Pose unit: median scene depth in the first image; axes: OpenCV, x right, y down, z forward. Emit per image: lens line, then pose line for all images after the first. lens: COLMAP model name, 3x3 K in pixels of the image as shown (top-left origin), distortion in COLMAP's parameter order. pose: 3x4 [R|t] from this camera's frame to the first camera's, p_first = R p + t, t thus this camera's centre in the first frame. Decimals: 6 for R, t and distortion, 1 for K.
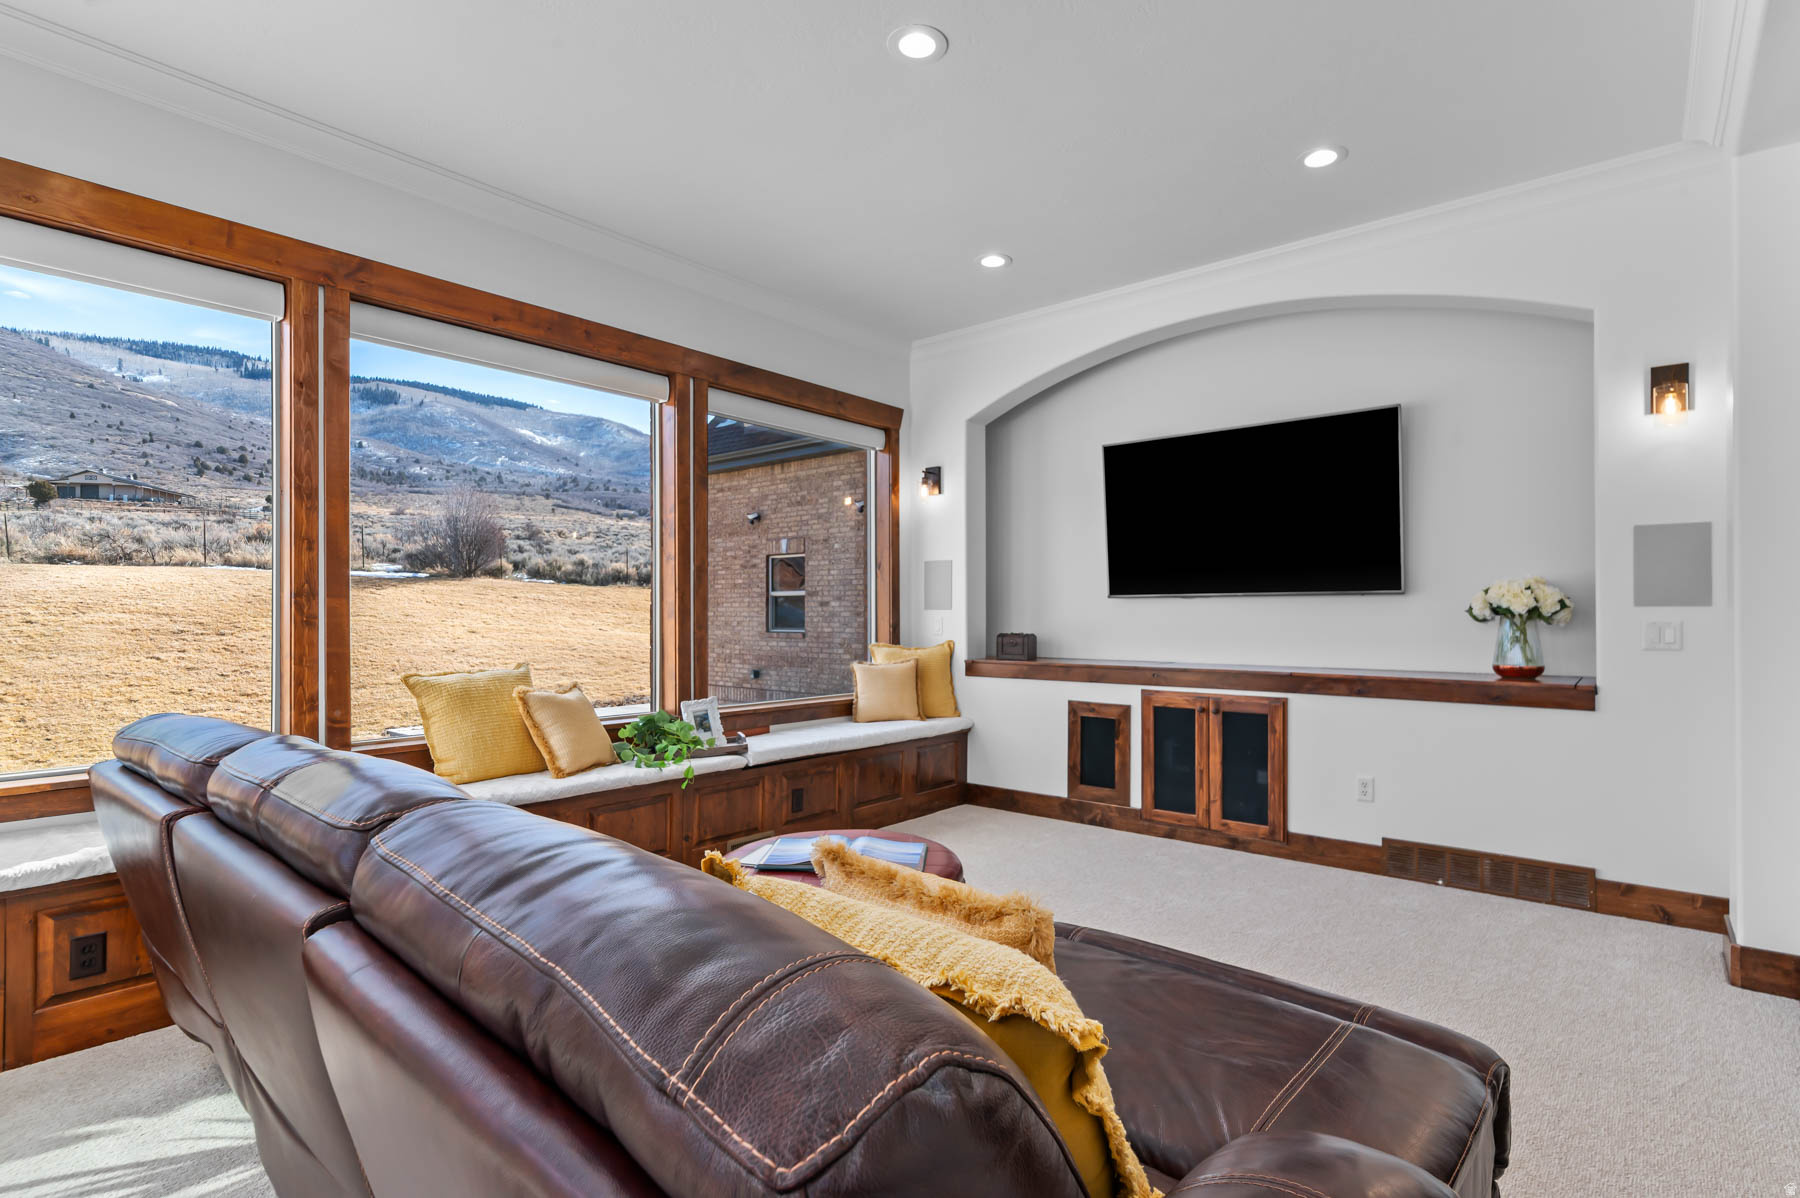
lens RADIAL K [[884.5, 0, 911.8], [0, 884.5, 604.6], [0, 0, 1]] dist [-0.005442, -0.000738]
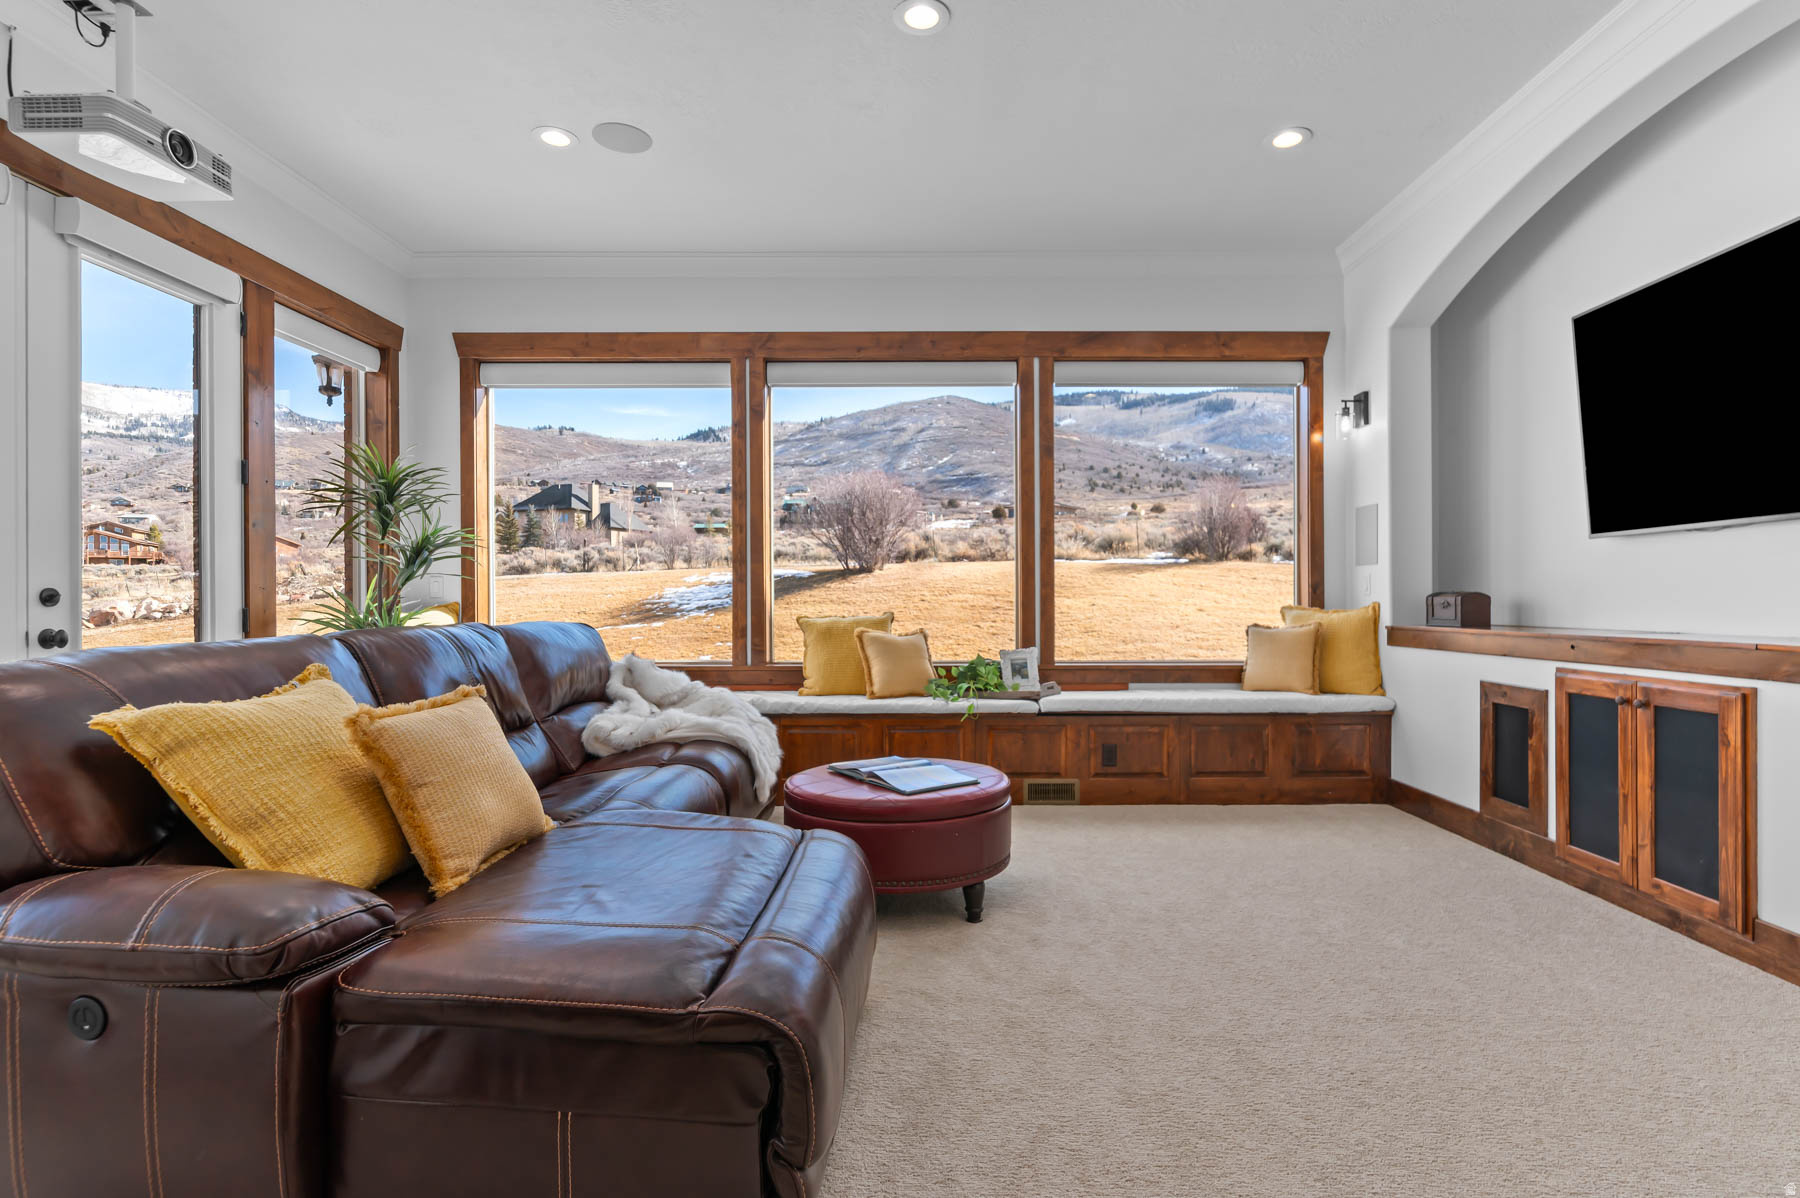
lens RADIAL K [[884.5, 0, 945.9], [0, 884.5, 596.2], [0, 0, 1]] dist [-0.005442, -0.000738]
pose [[0.630756, -0.007672, -0.775943, 0.462635], [0.010937, 0.999940, -0.000996, 0.034368], [0.775904, -0.007859, 0.630802, 0.193227]]
